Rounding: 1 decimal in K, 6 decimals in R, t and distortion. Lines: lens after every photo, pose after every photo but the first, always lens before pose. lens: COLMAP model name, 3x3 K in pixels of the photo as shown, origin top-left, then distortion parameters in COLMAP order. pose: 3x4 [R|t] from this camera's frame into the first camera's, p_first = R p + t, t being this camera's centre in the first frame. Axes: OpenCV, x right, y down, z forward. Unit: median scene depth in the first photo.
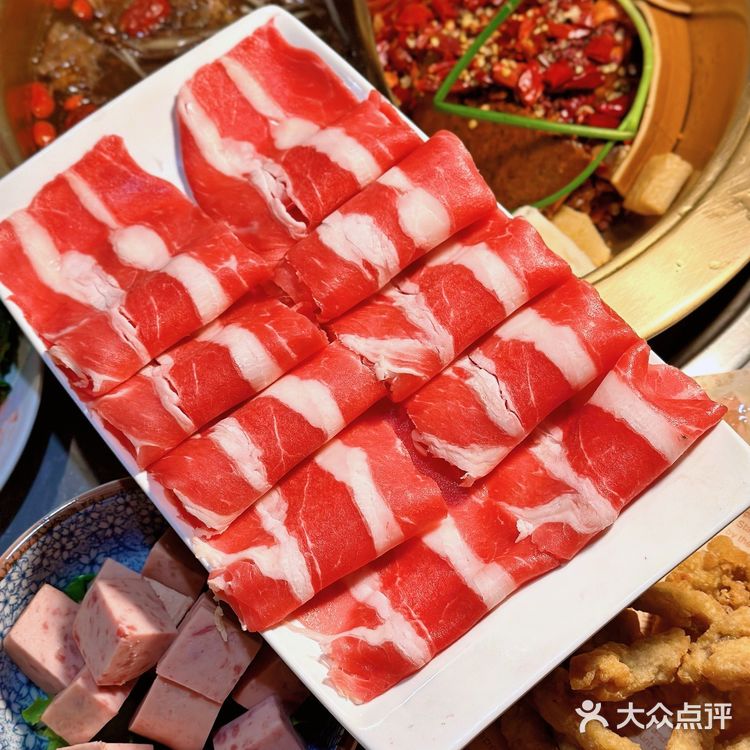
lens RADIAL K [[1508.9, 0, 375.0], [0, 1508.9, 376.2], [0, 0, 1]] dist [0.174926, 0.000000]
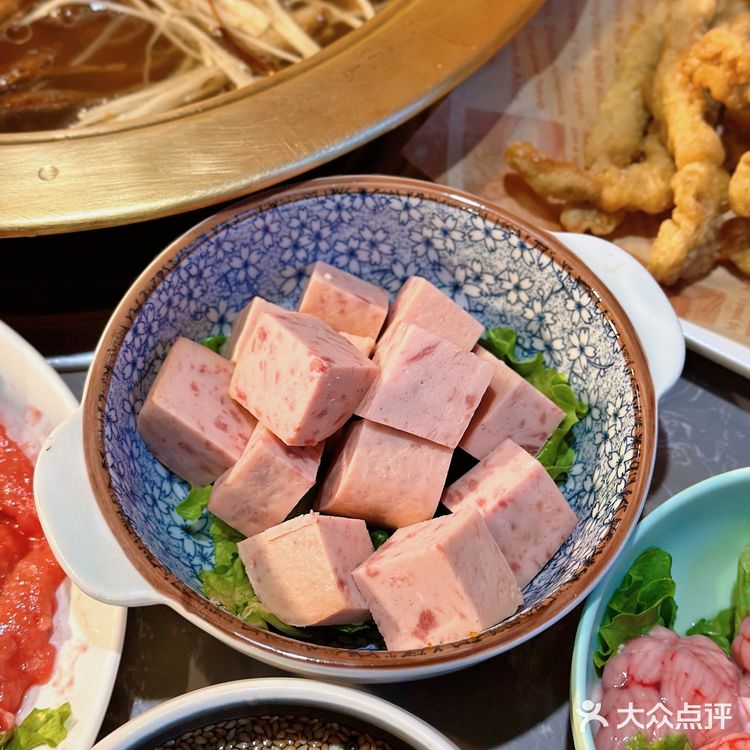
lens RADIAL K [[1508.9, 0, 376.3], [0, 1508.9, 376.6], [0, 0, 1]] dist [0.174926, 0.000000]
pose [[0.981281, -0.122242, 0.148814, -0.232449], [0.126045, 0.991890, -0.016362, 0.177557], [-0.145607, 0.034813, 0.988730, 0.255340]]
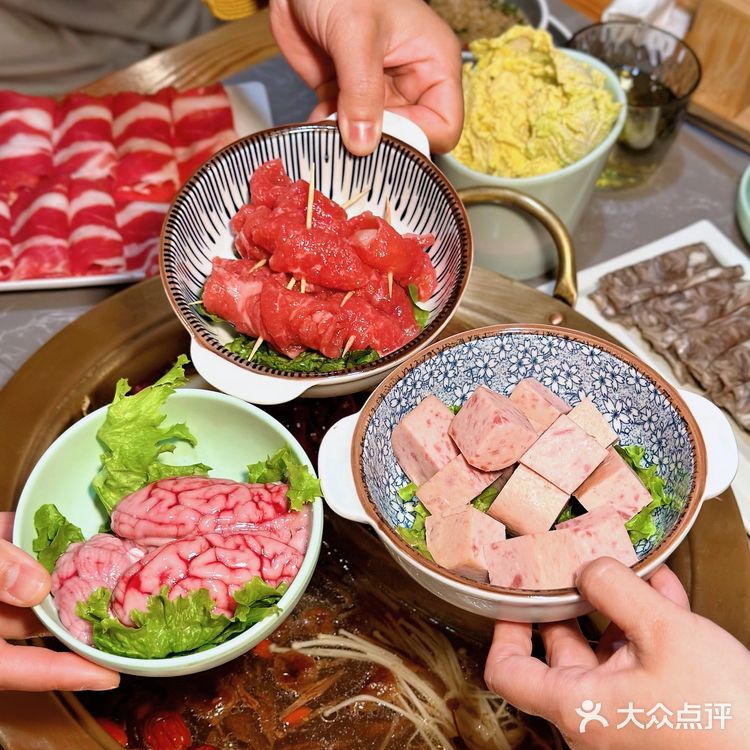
lens RADIAL K [[1508.9, 0, 371.3], [0, 1508.9, 380.6], [0, 0, 1]] dist [0.174926, 0.000000]
pose [[0.980881, 0.136946, -0.138270, -0.096295], [-0.162499, 0.967306, -0.194714, 0.365888], [0.107084, 0.213460, 0.971065, -0.180930]]
